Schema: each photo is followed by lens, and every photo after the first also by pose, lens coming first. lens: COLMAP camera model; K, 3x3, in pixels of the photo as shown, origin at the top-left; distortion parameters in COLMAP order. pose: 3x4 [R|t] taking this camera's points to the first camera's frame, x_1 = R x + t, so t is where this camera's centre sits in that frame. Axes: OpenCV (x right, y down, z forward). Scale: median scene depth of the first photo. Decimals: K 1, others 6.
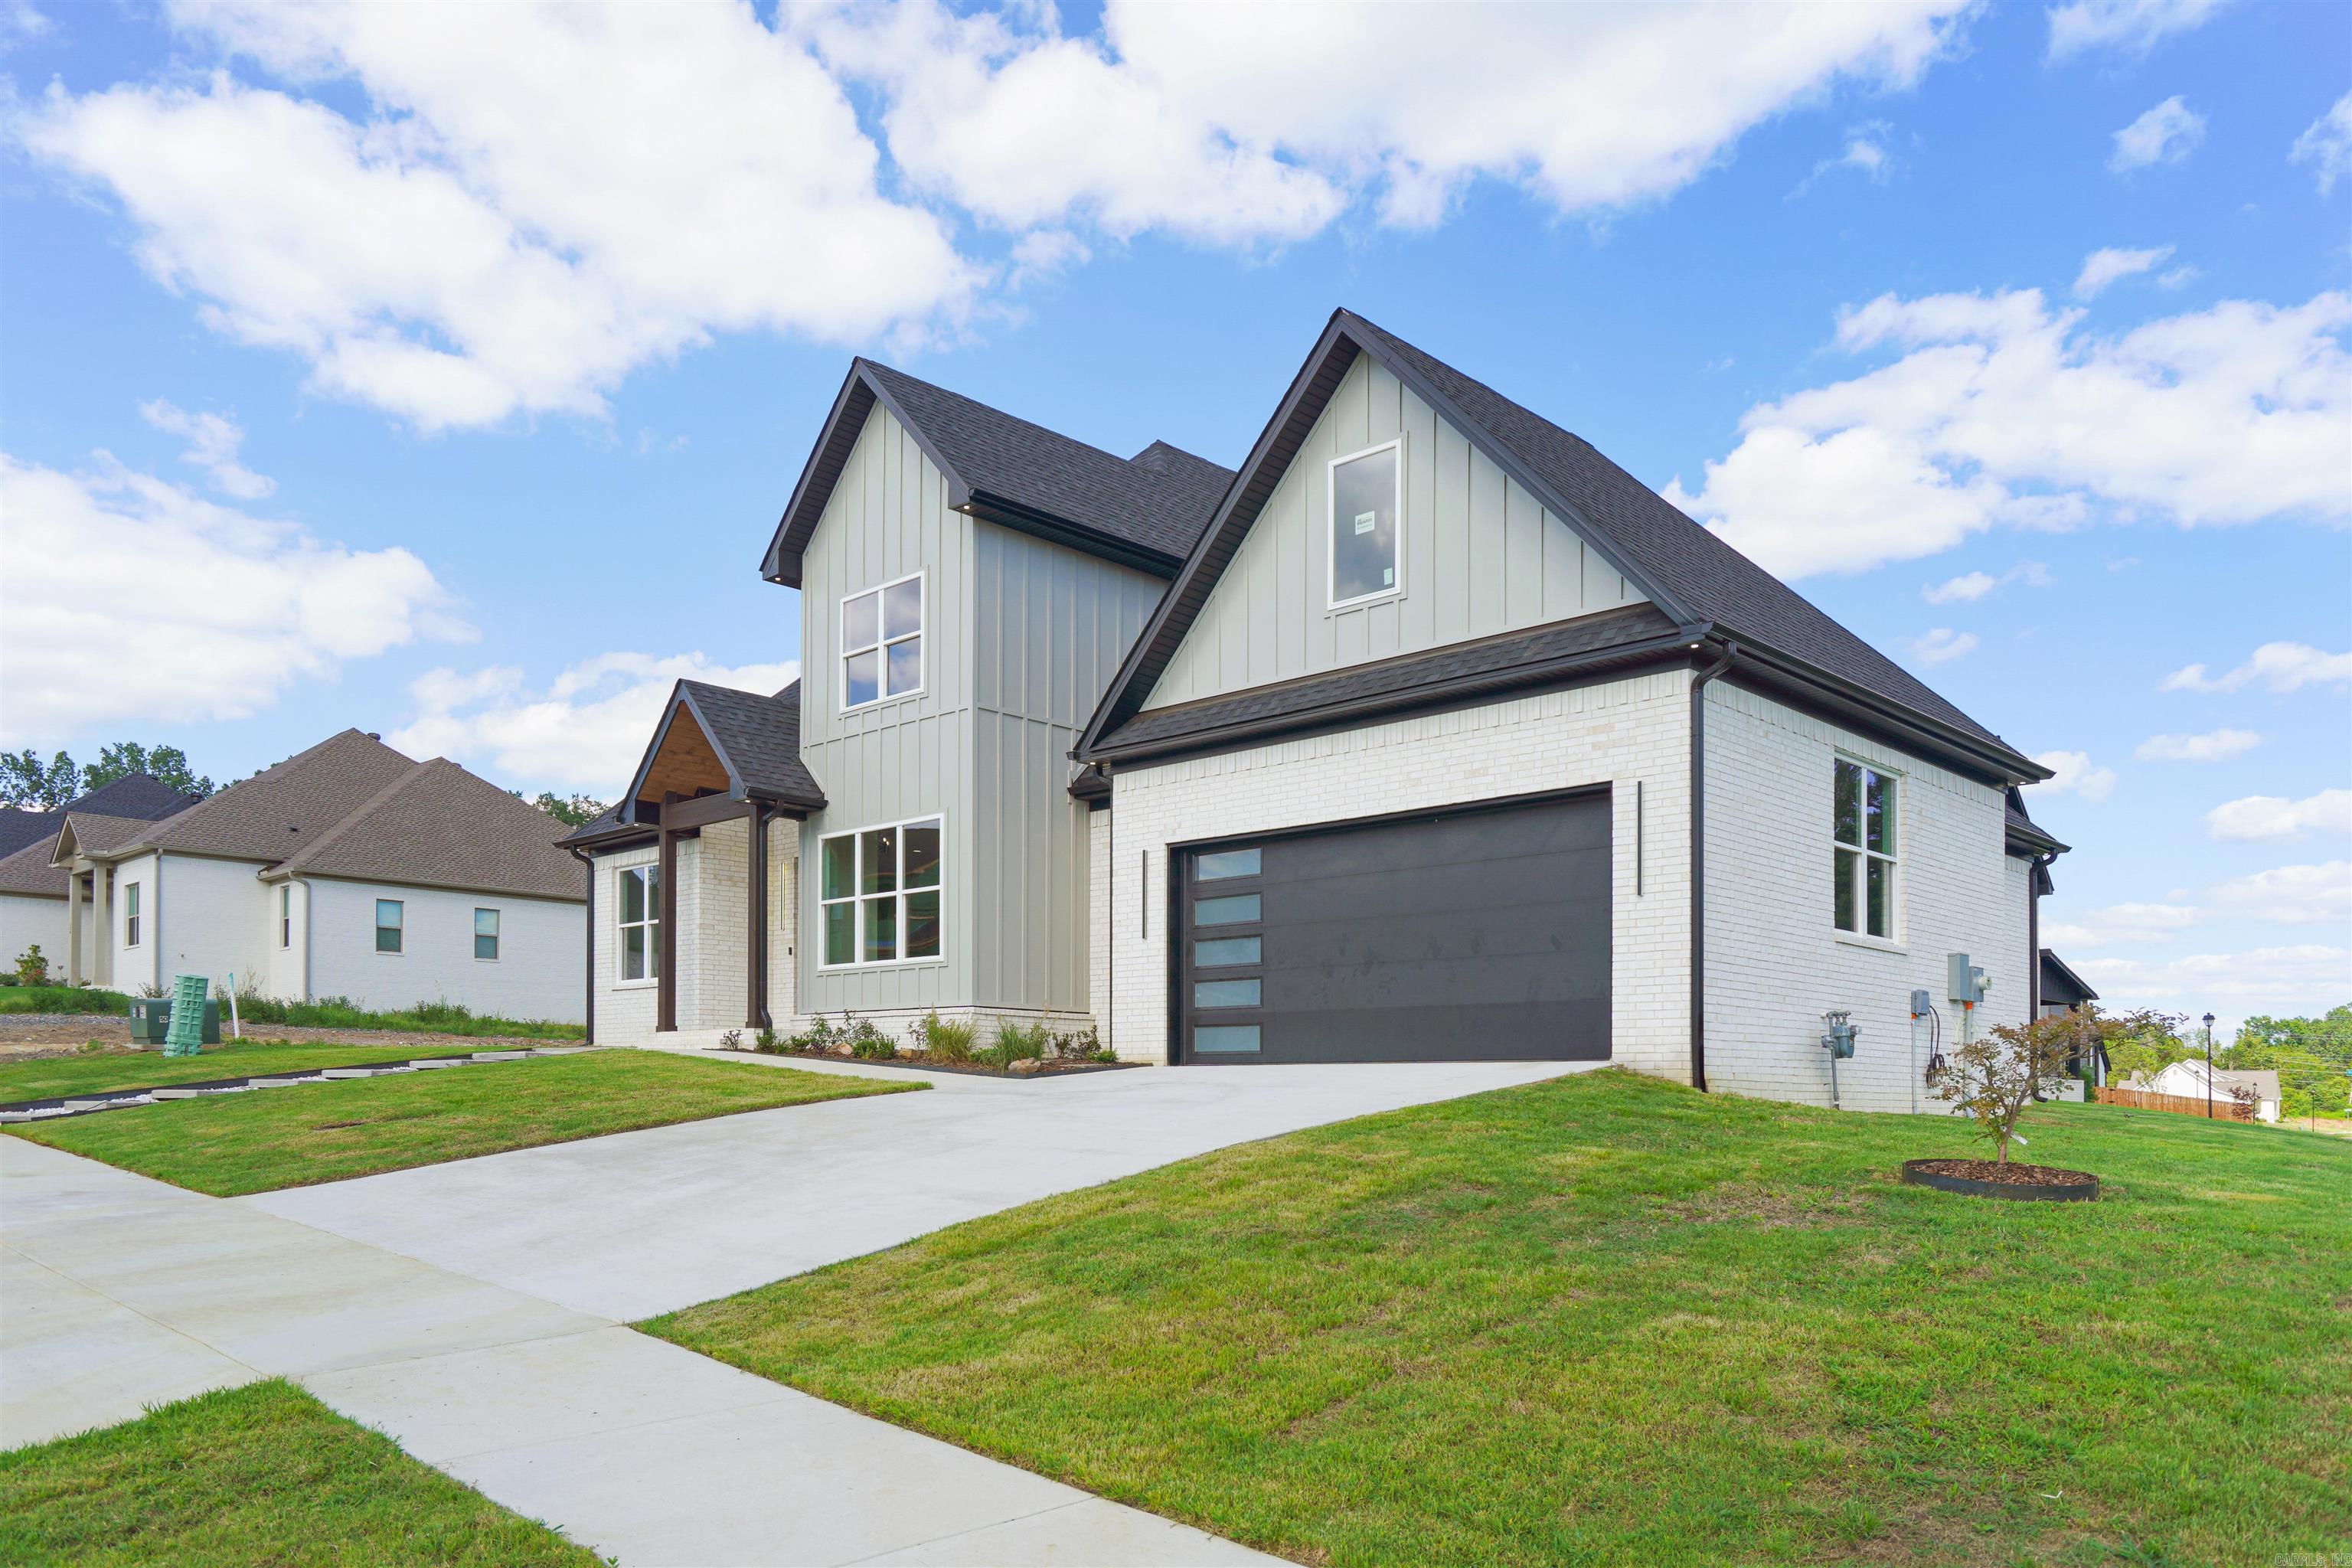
lens RADIAL K [[1626.0, 0, 1175.1], [0, 1626.0, 724.9], [0, 0, 1]] dist [-0.091334, 0.000024]
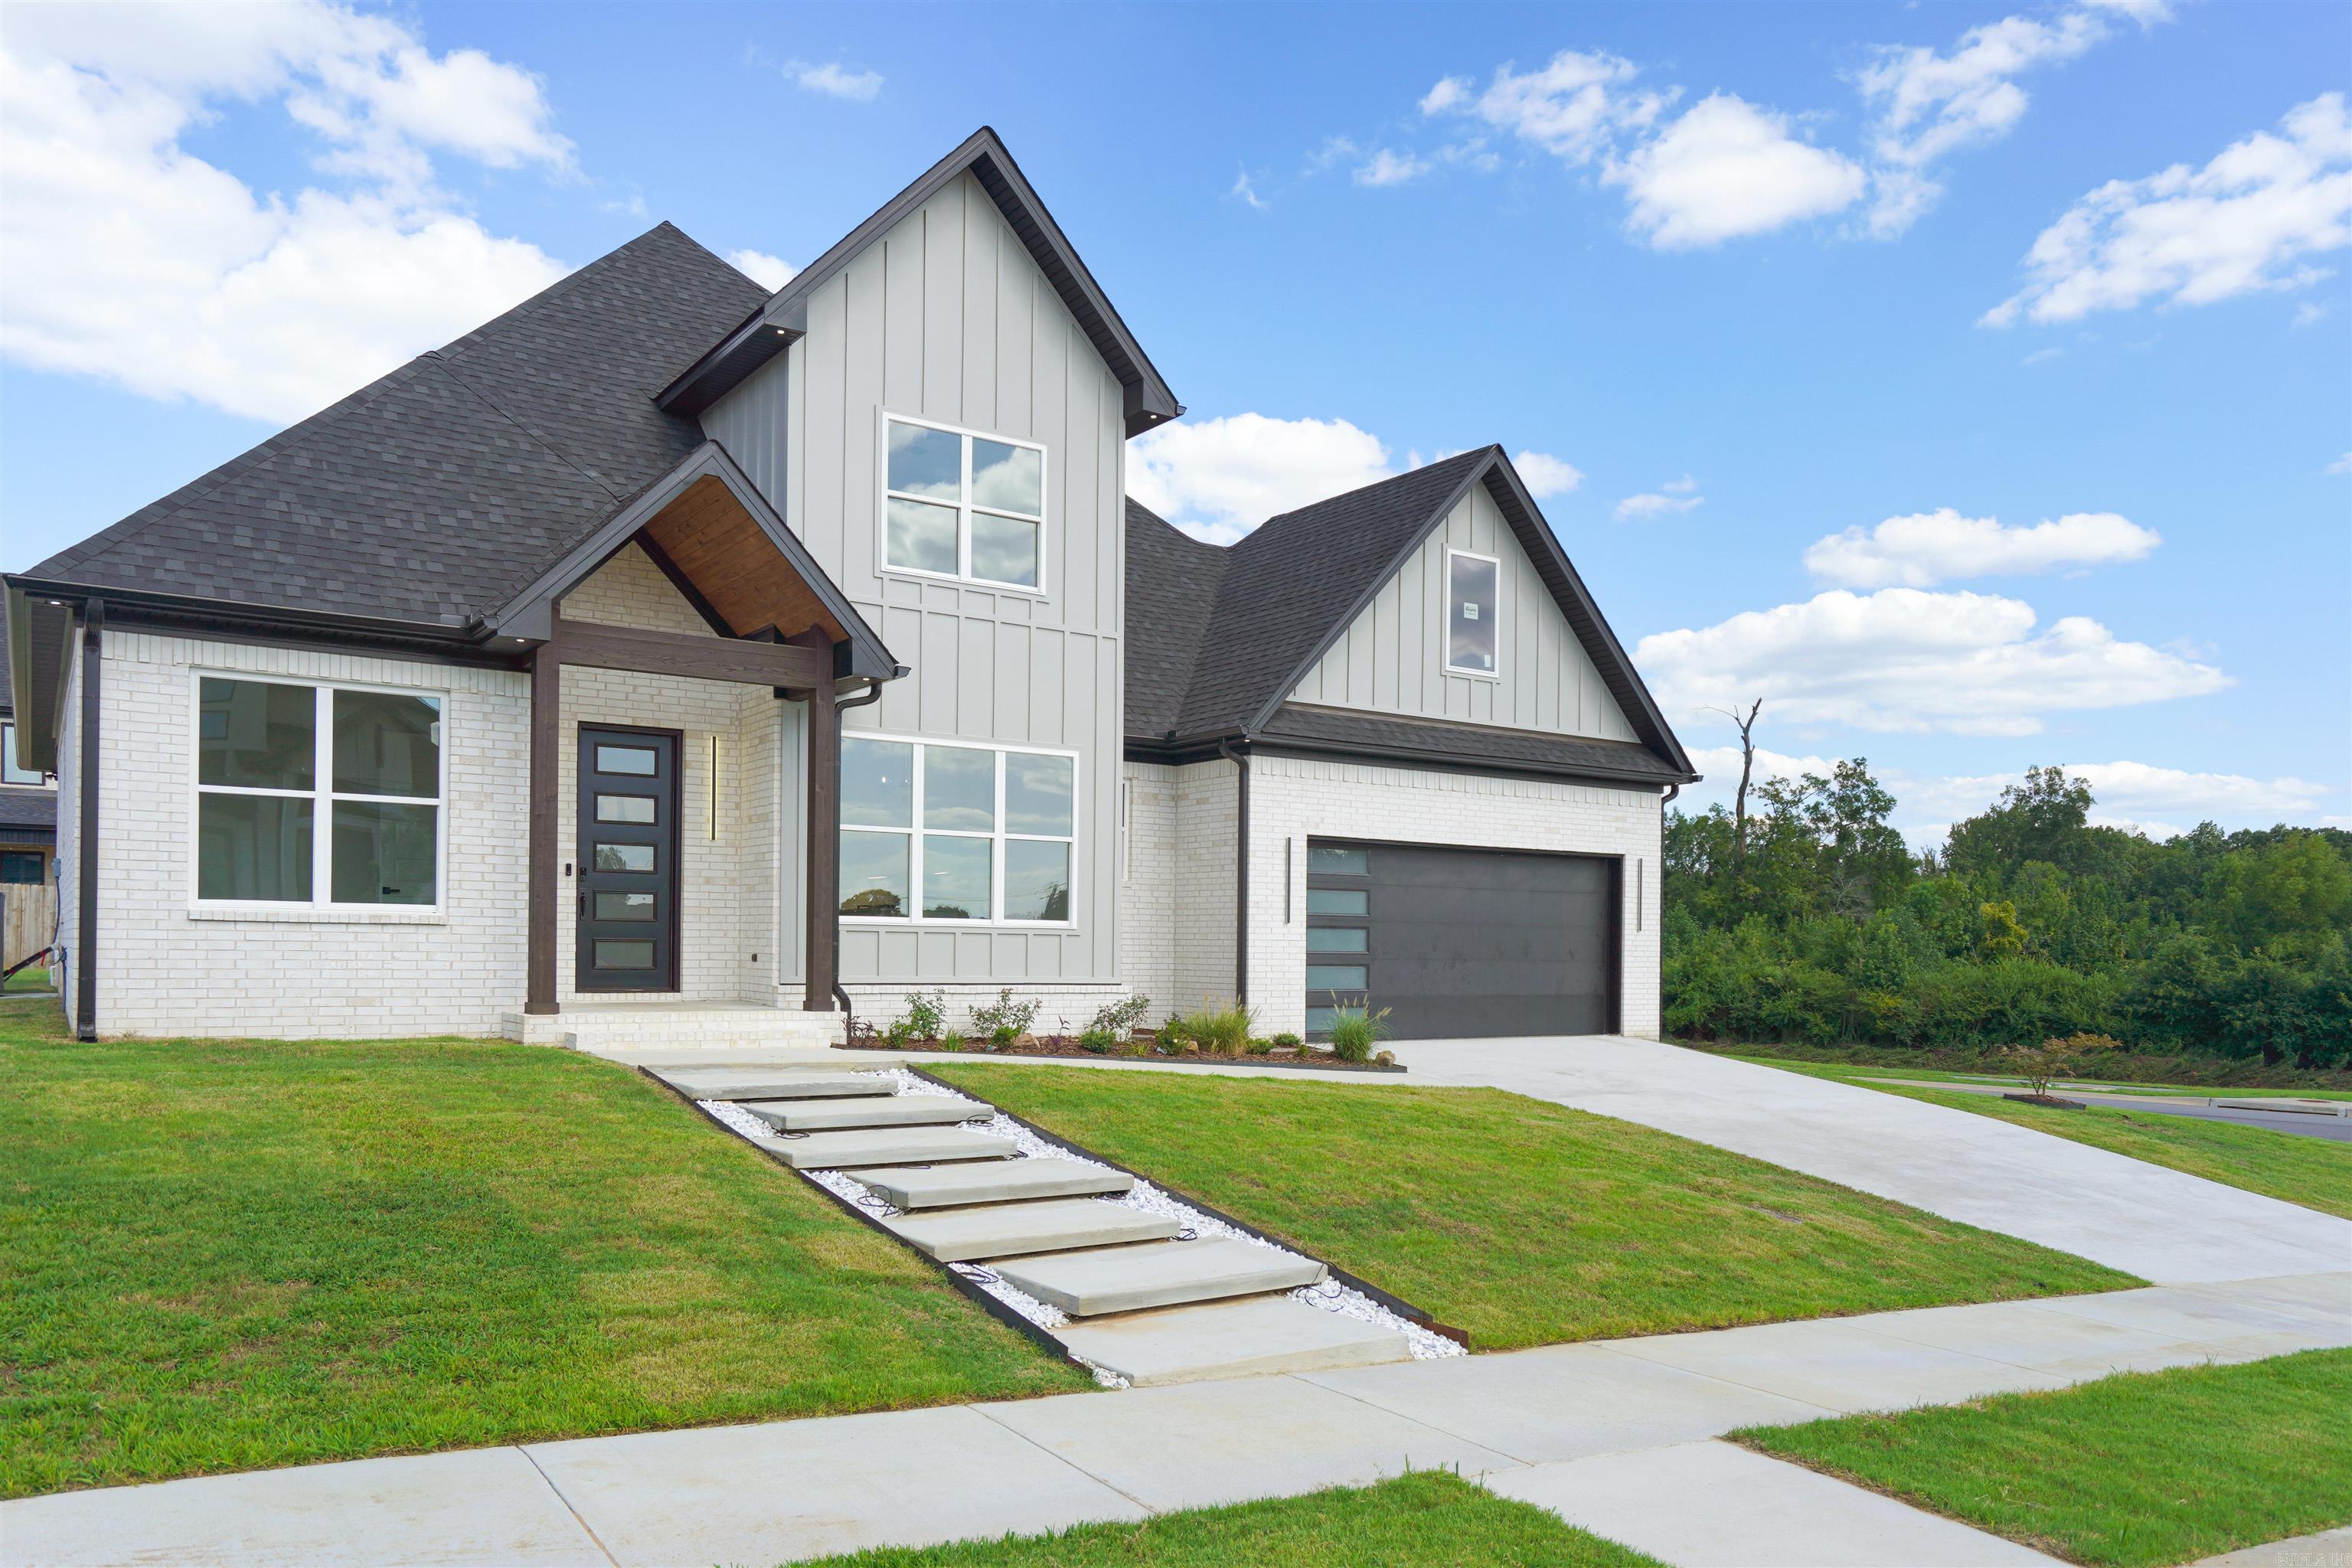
lens RADIAL K [[1648.6, 0, 1177.5], [0, 1648.6, 674.1], [0, 0, 1]] dist [0.001275, 0.000343]
pose [[0.209175, 0.169976, 0.962992, -1.207457], [-0.217101, 0.968273, -0.123751, 0.137416], [-0.953474, -0.183181, 0.239440, 0.939268]]
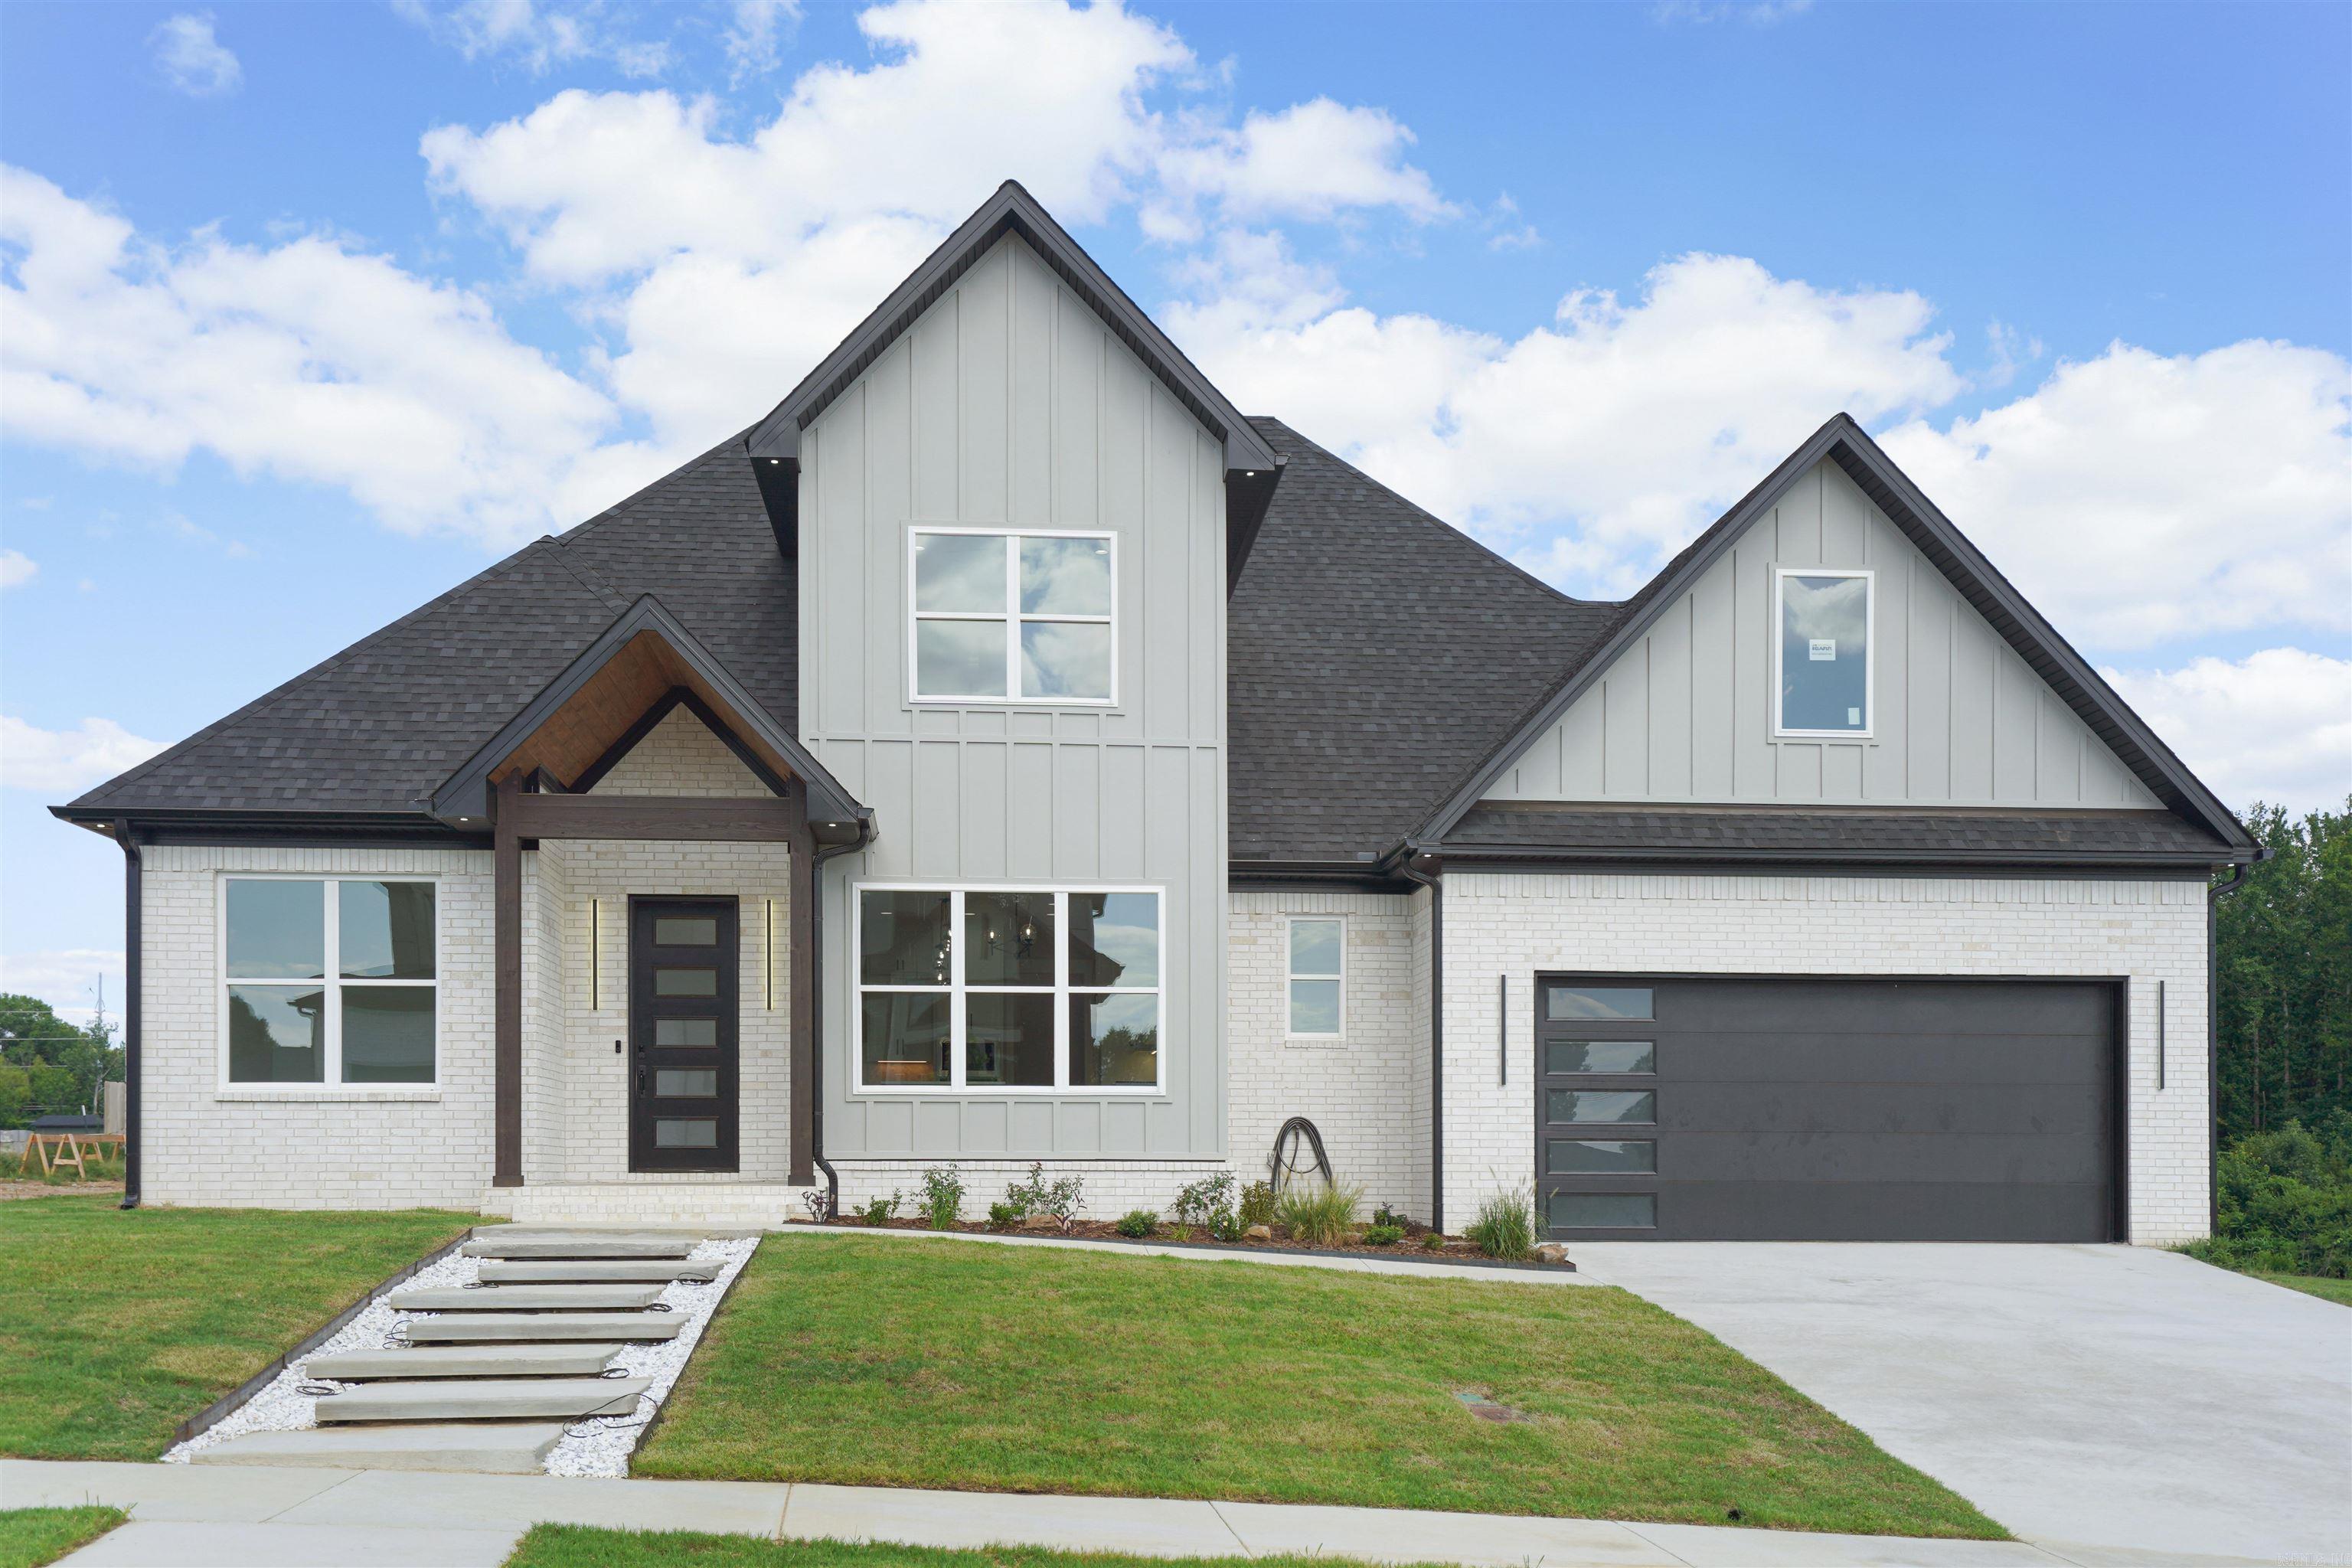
lens RADIAL K [[2213.6, 0, 1176.0], [0, 2213.6, 784.0], [0, 0, 1]] dist [0.030560, 0.009514]
pose [[0.669918, 0.137848, 0.729526, -1.069891], [-0.159302, 0.986415, -0.040103, 0.060318], [-0.725143, -0.089349, 0.682777, 0.420113]]
